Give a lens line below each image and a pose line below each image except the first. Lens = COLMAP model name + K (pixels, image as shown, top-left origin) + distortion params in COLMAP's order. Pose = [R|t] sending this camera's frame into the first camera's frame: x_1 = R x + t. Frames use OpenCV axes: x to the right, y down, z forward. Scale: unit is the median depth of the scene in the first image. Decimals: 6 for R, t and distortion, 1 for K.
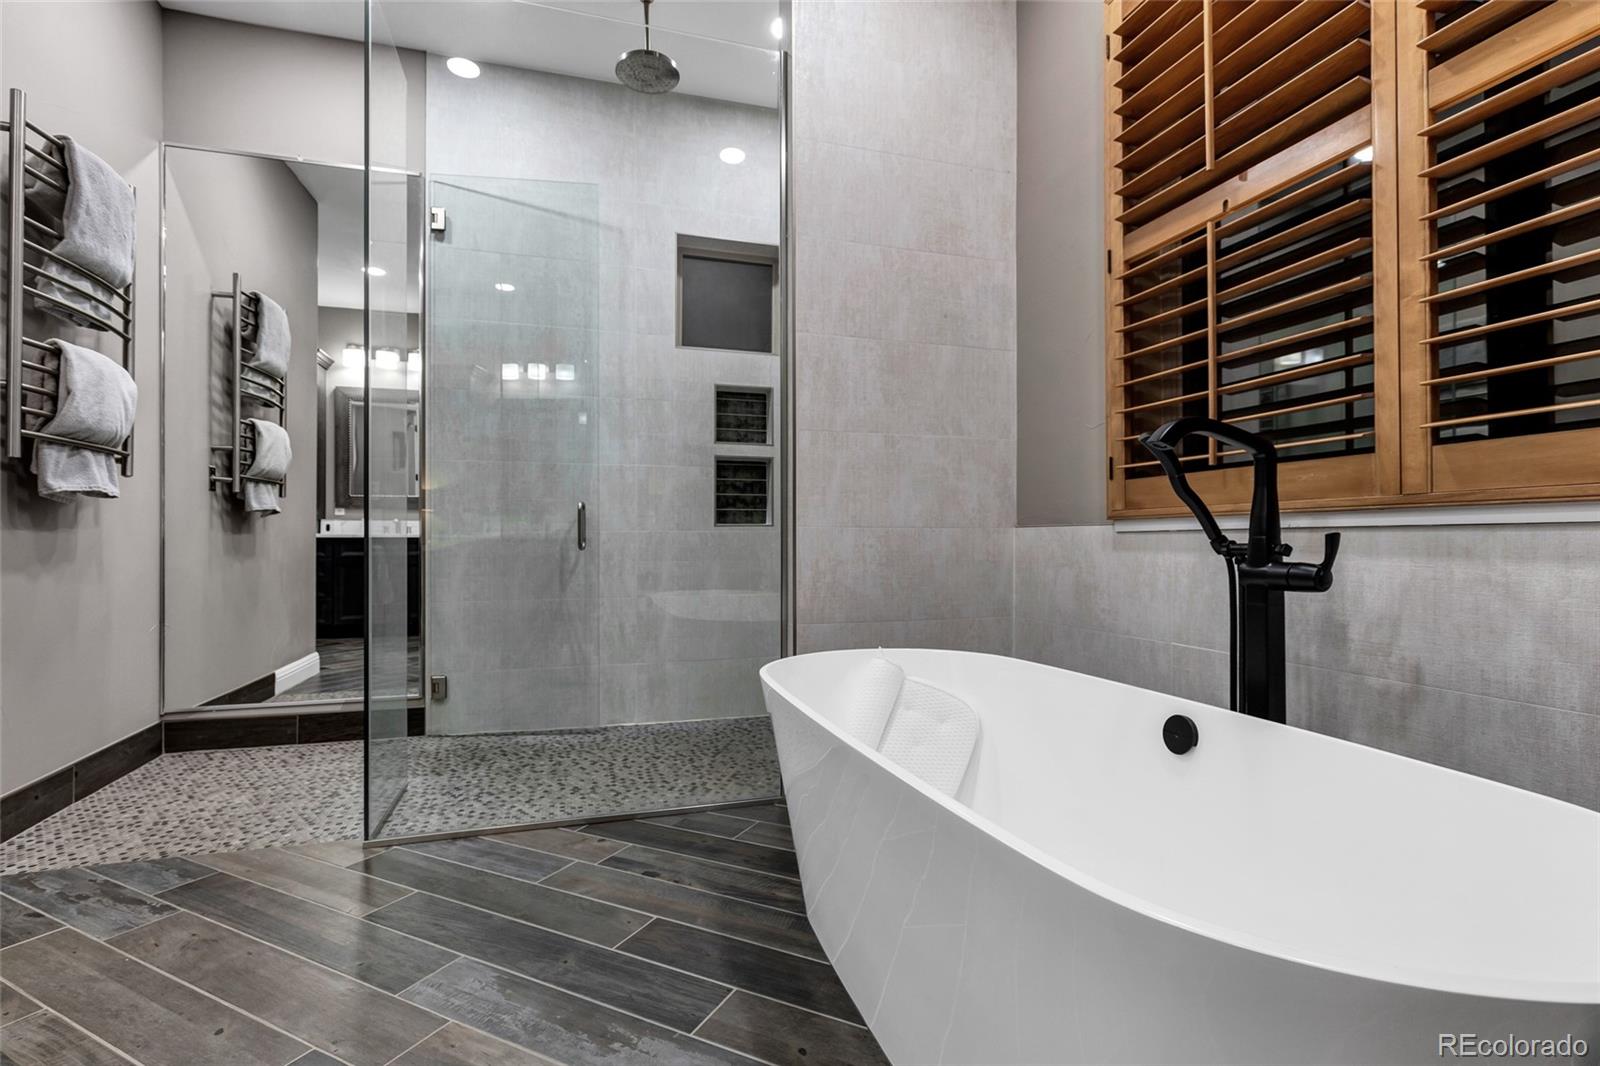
lens RADIAL K [[741.6, 0, 800.0], [0, 741.6, 533.0], [0, 0, 1]] dist [0.000146, -0.000595]
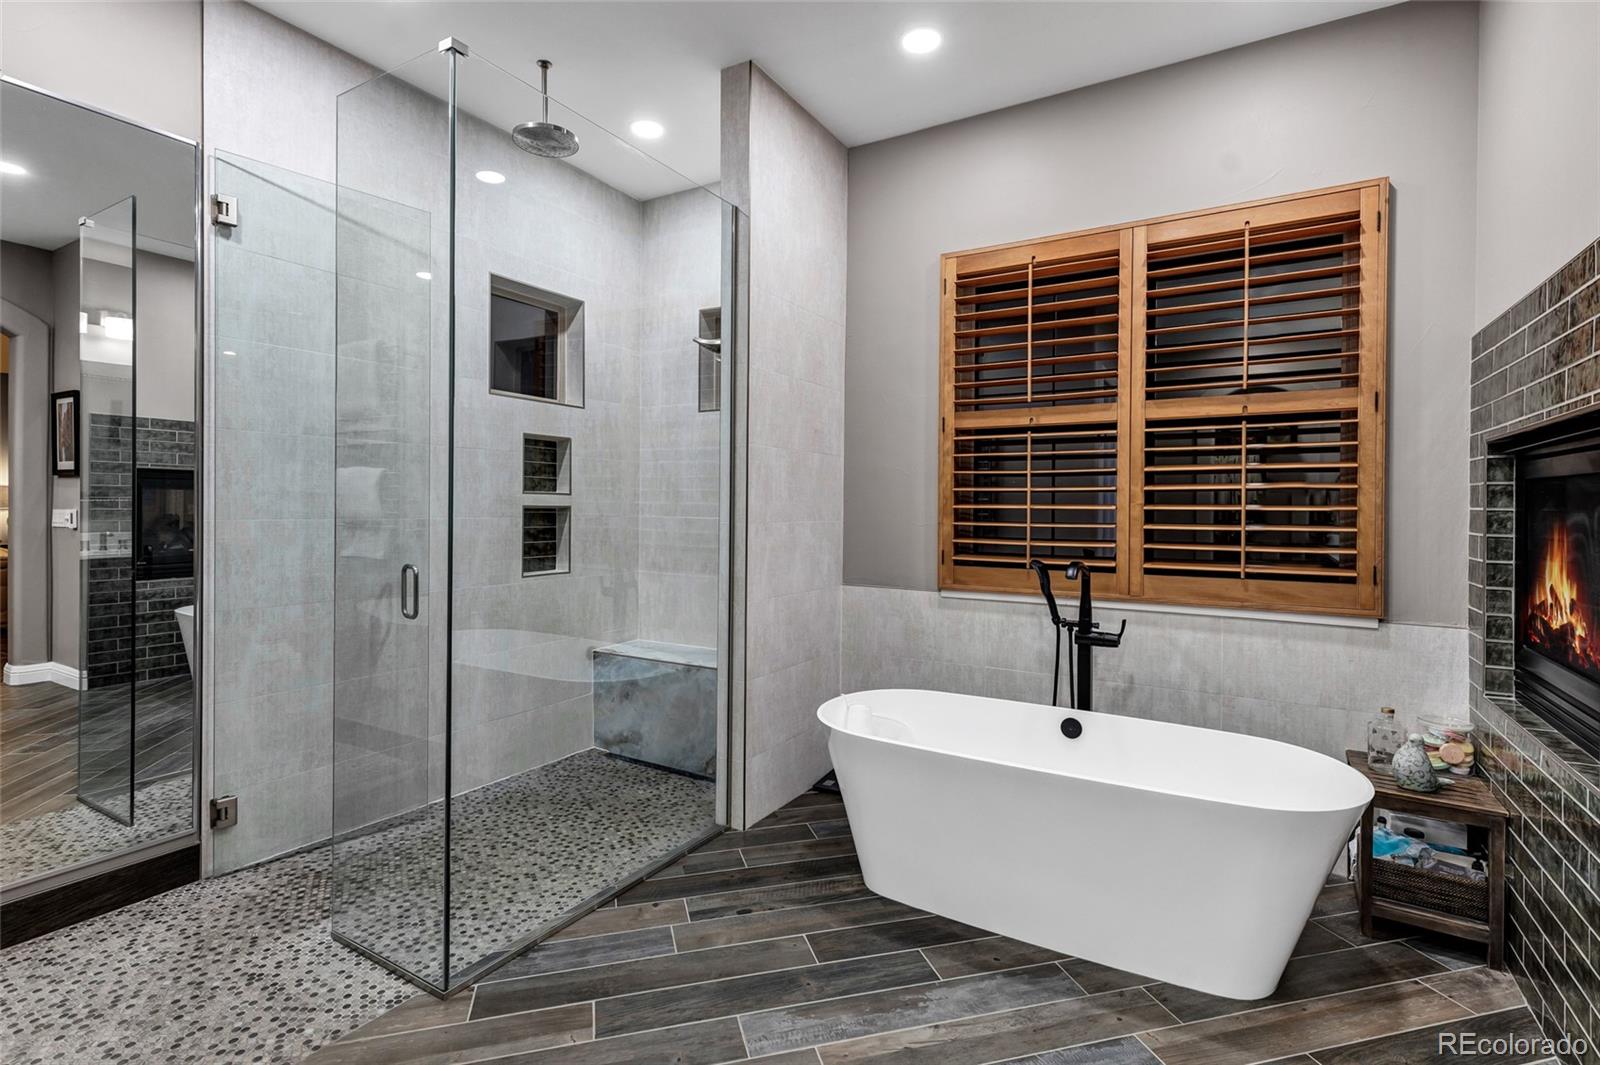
lens RADIAL K [[749.8, 0, 800.6], [0, 749.8, 506.2], [0, 0, 1]] dist [0.007681, -0.000480]
pose [[0.749296, 0.010857, 0.662146, -0.762791], [-0.016727, 0.999857, 0.002534, -0.172239], [-0.662024, -0.012974, 0.749370, 0.010235]]
